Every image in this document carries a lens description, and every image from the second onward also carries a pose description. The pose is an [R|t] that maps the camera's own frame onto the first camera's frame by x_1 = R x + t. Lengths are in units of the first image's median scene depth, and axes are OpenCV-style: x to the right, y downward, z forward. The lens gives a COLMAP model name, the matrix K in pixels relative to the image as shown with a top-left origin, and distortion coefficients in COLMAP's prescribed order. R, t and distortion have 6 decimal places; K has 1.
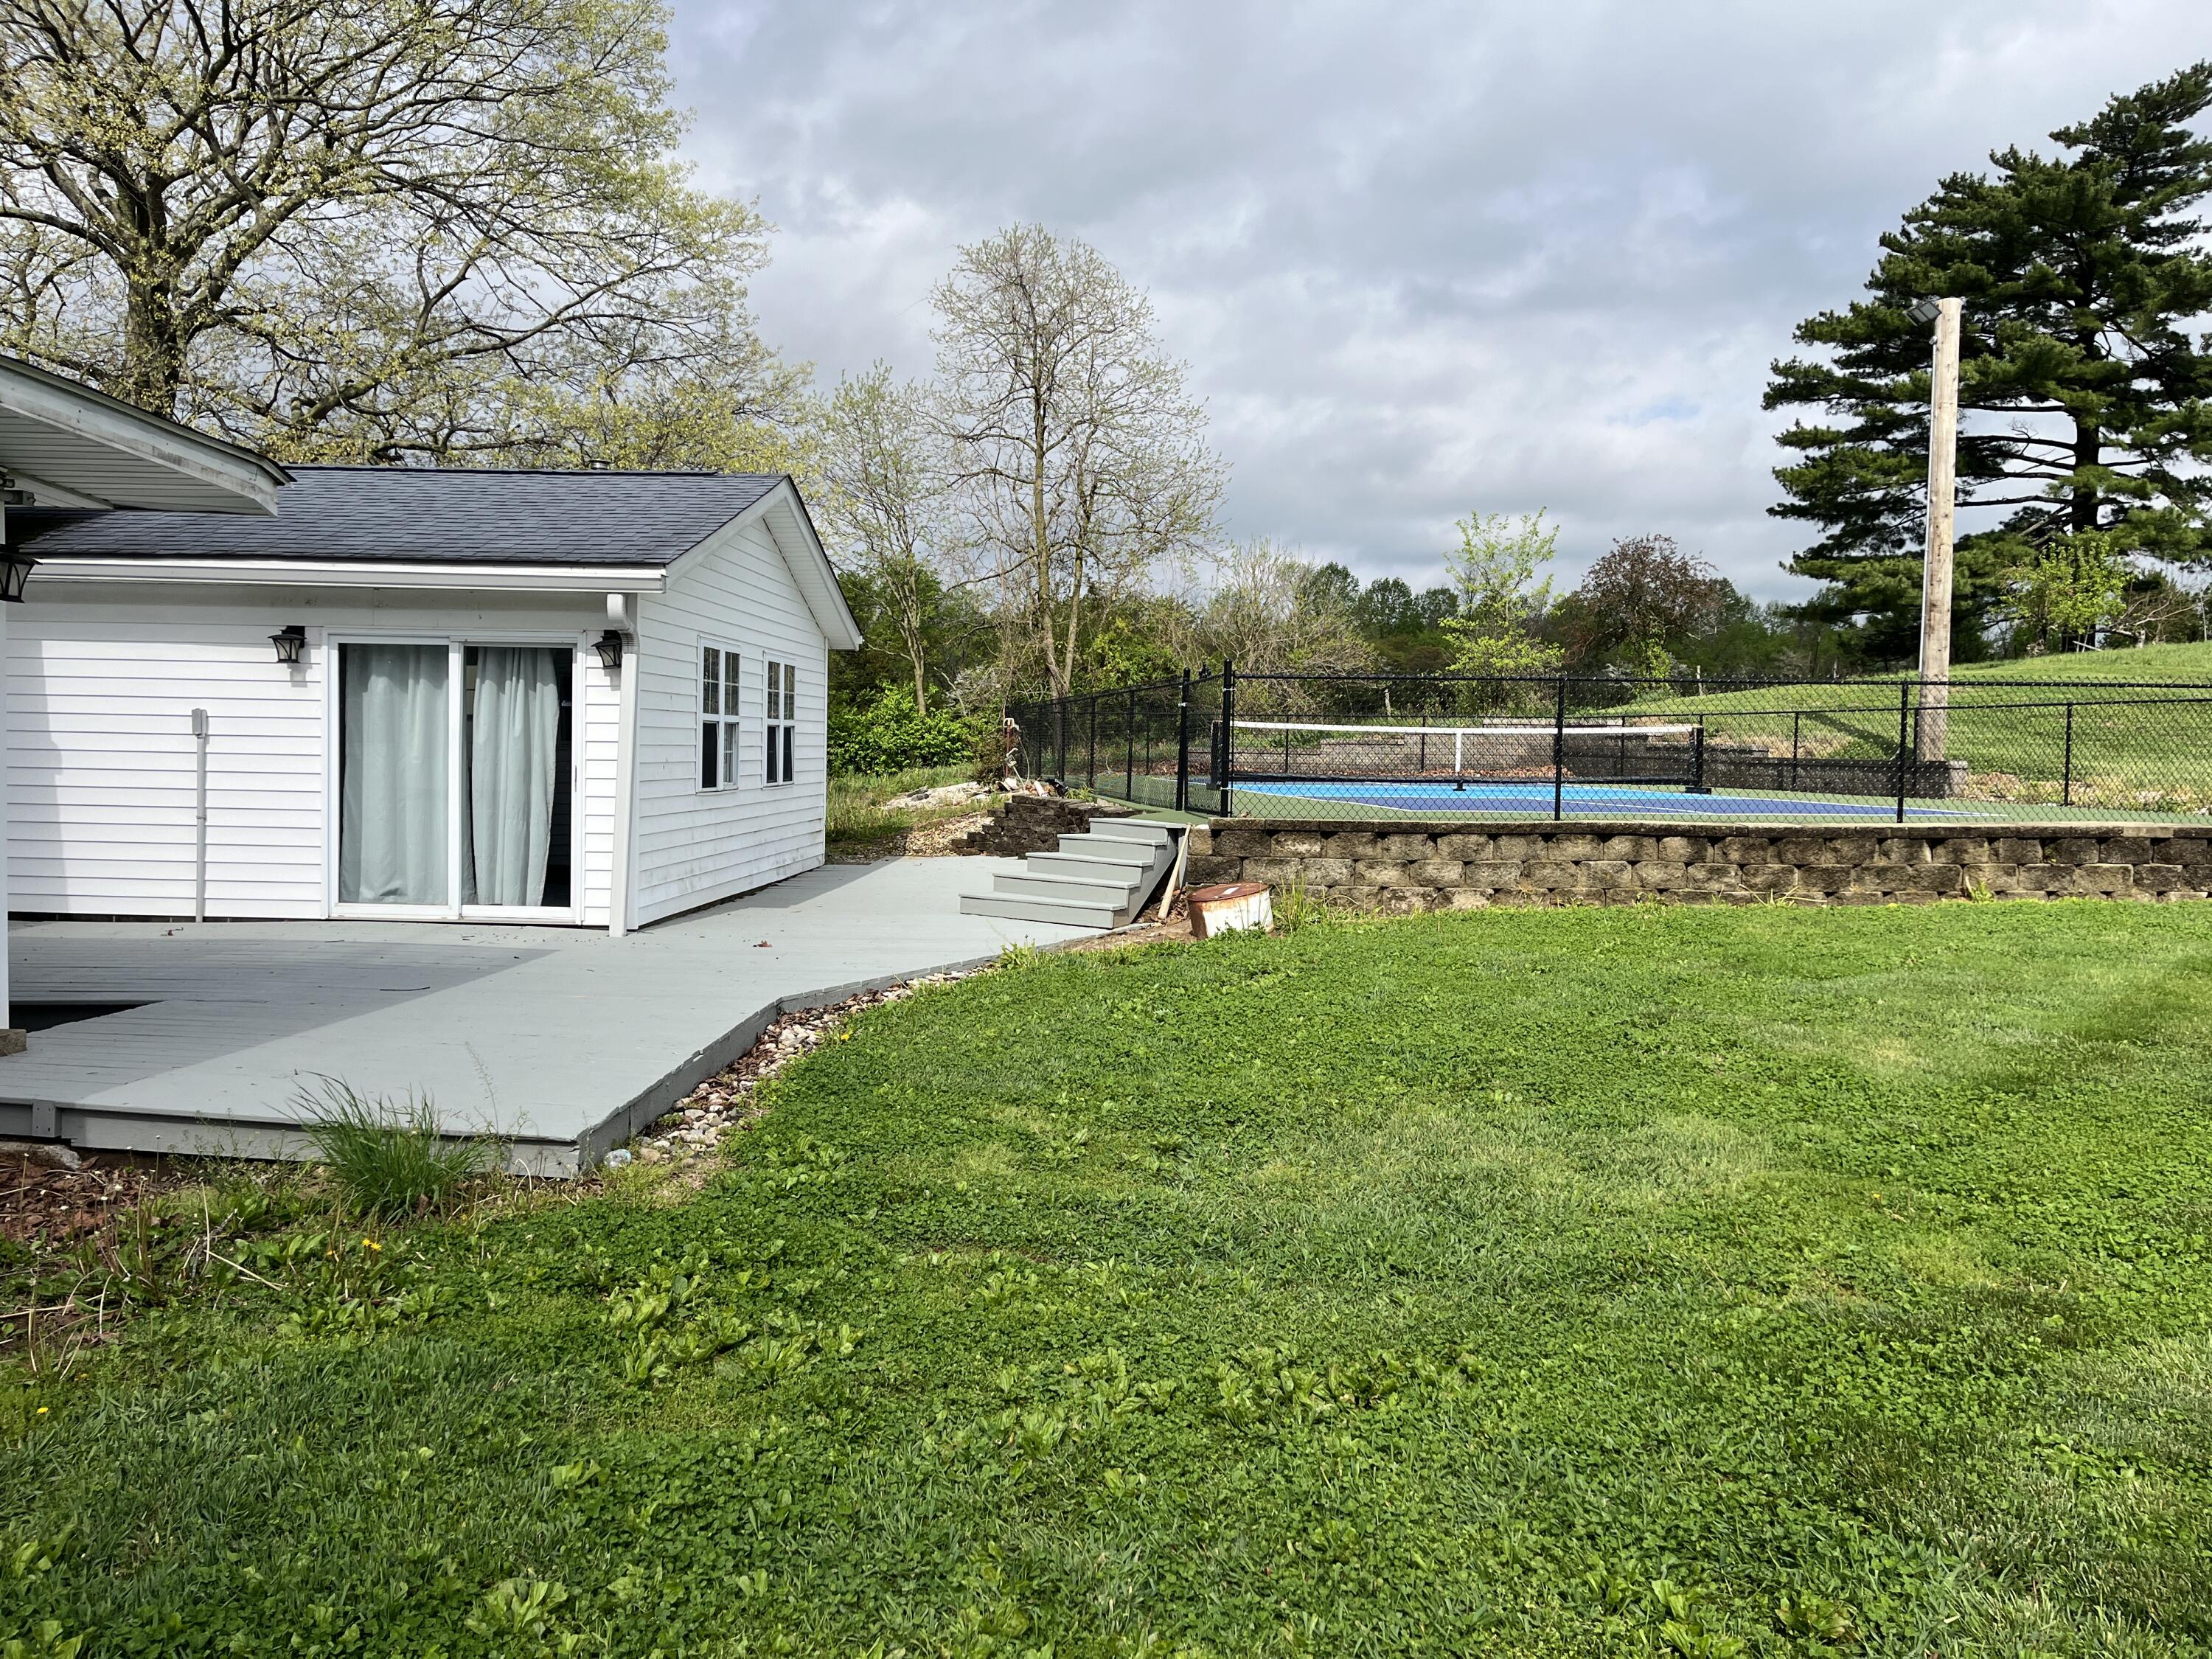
lens RADIAL K [[1697.1, 0, 1106.0], [0, 1697.1, 829.5], [0, 0, 1]] dist [0.045934, -0.000435]
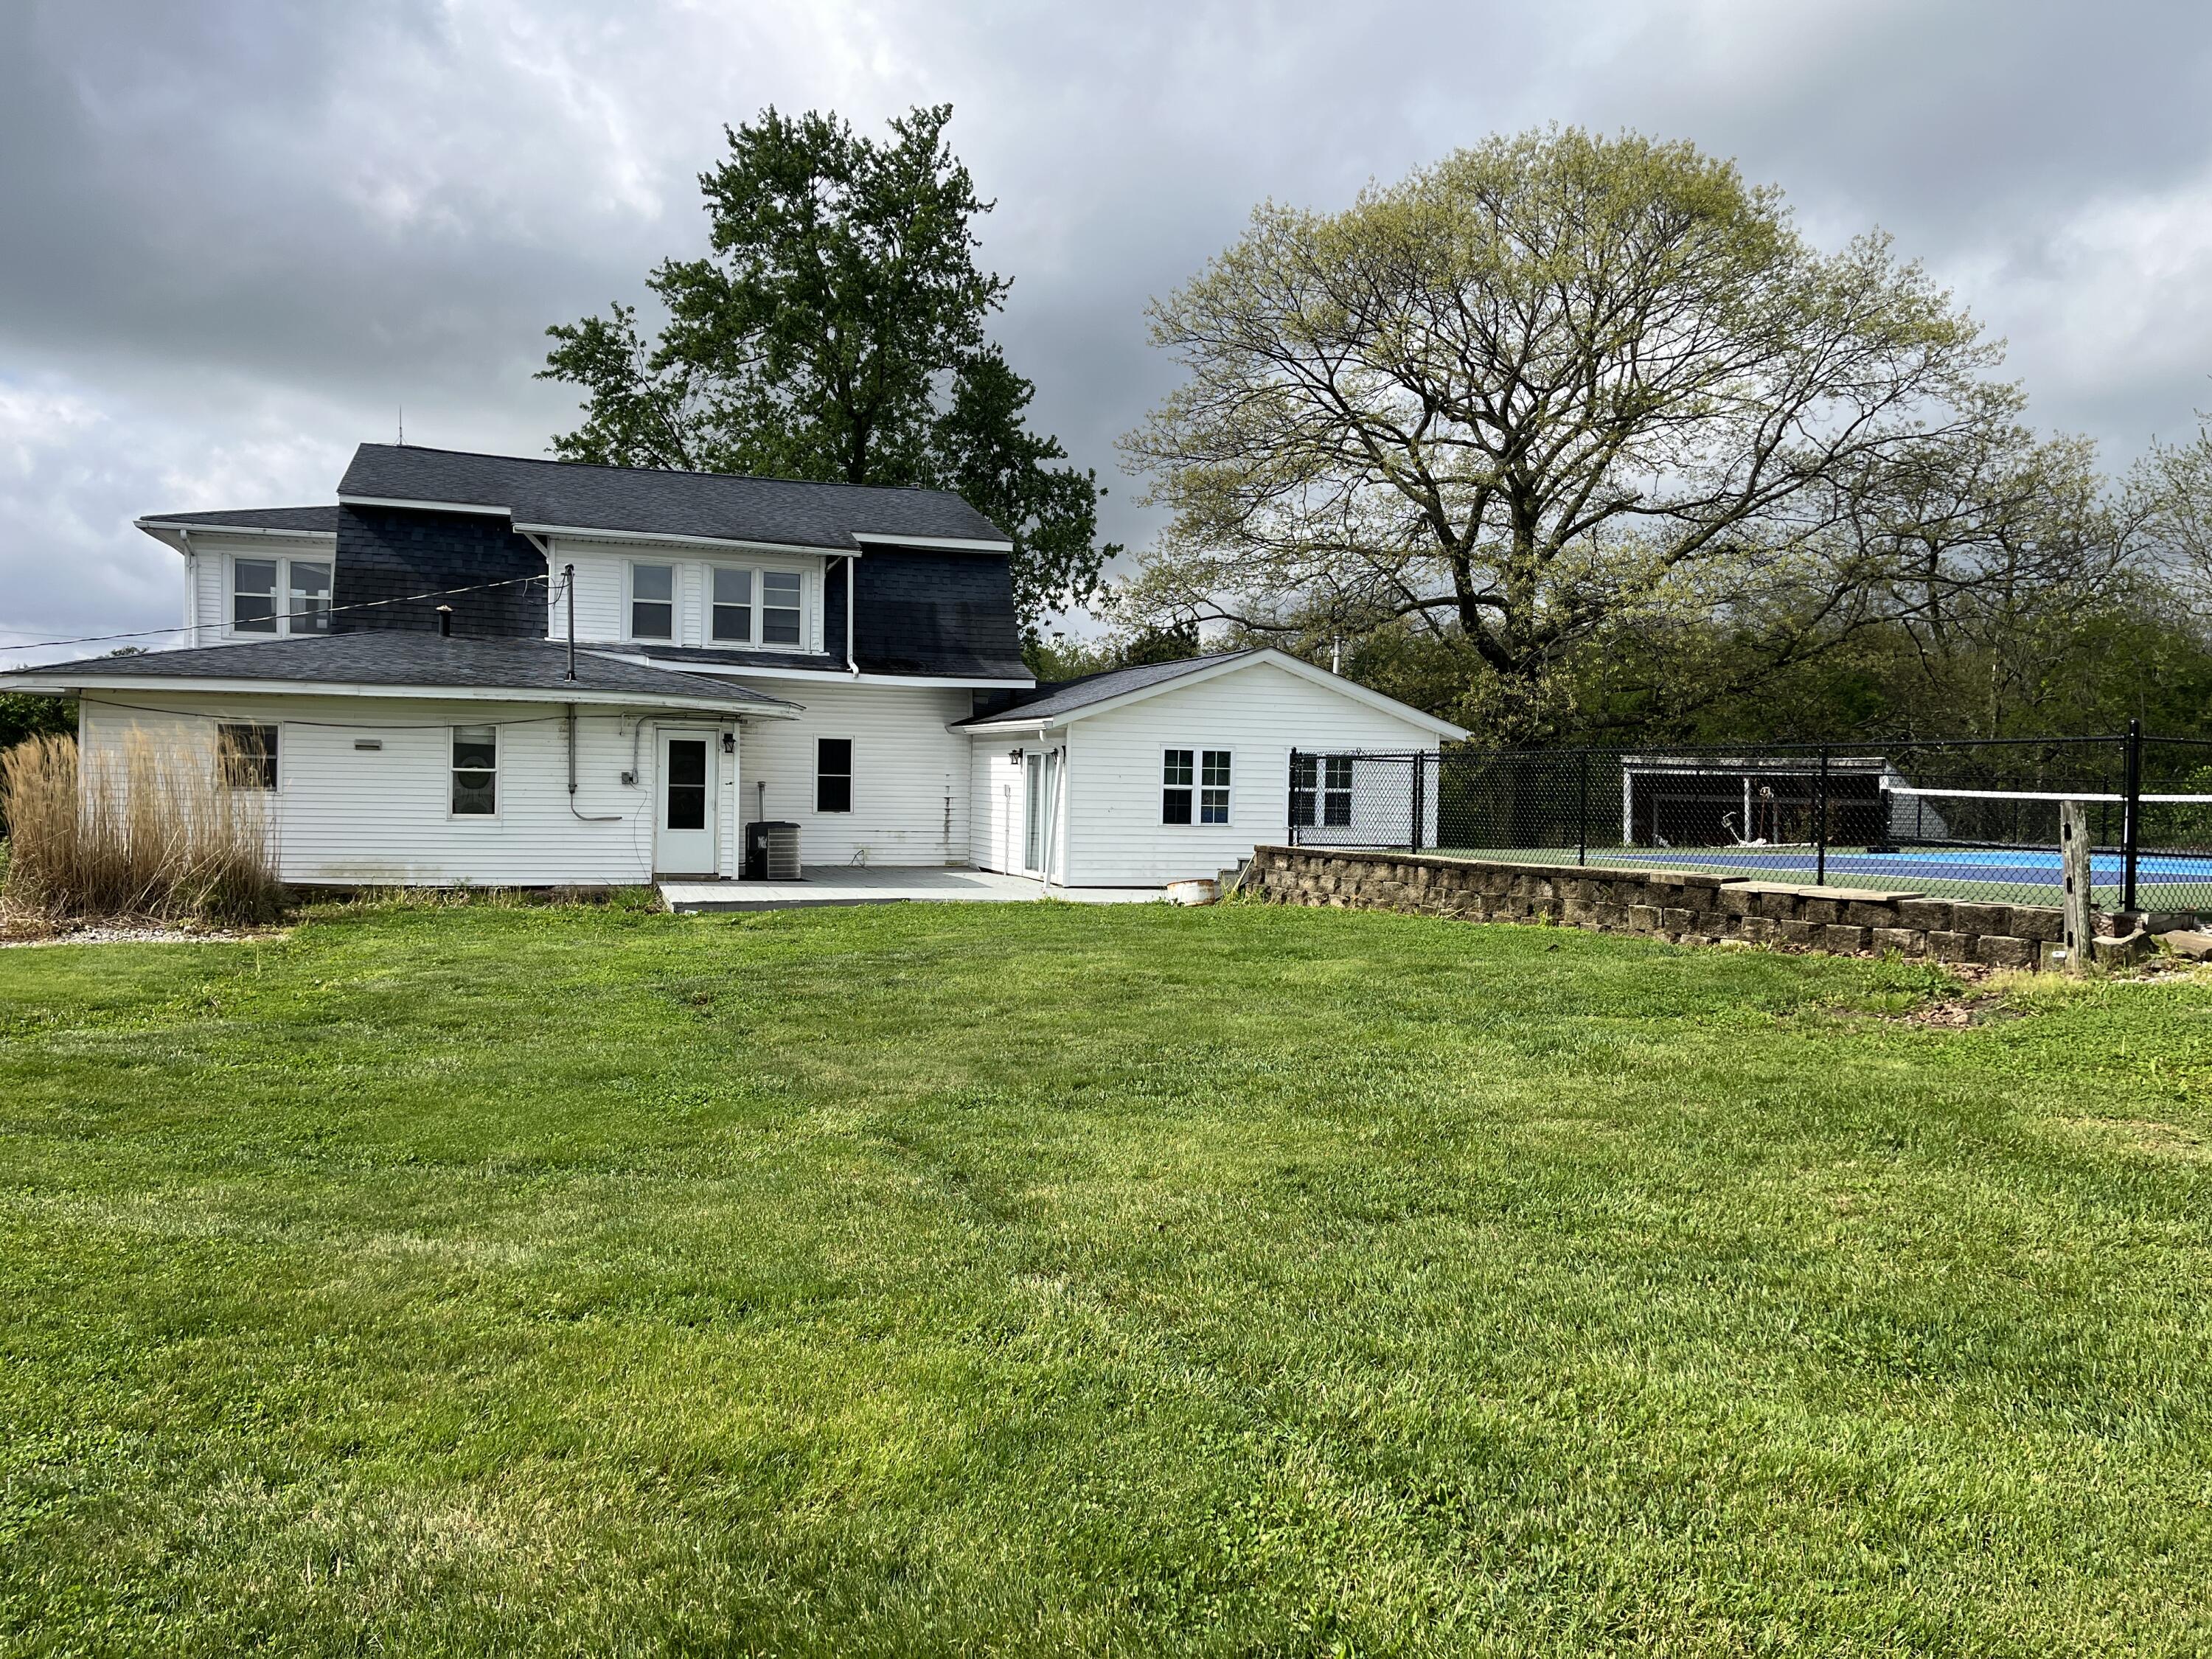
lens RADIAL K [[1697.1, 0, 1106.0], [0, 1697.1, 829.5], [0, 0, 1]] dist [0.045934, -0.000435]
pose [[0.372942, 0.015725, -0.927721, 1.508661], [-0.062135, 0.998035, -0.008061, 0.000924], [0.925772, 0.060650, 0.373186, 0.241738]]
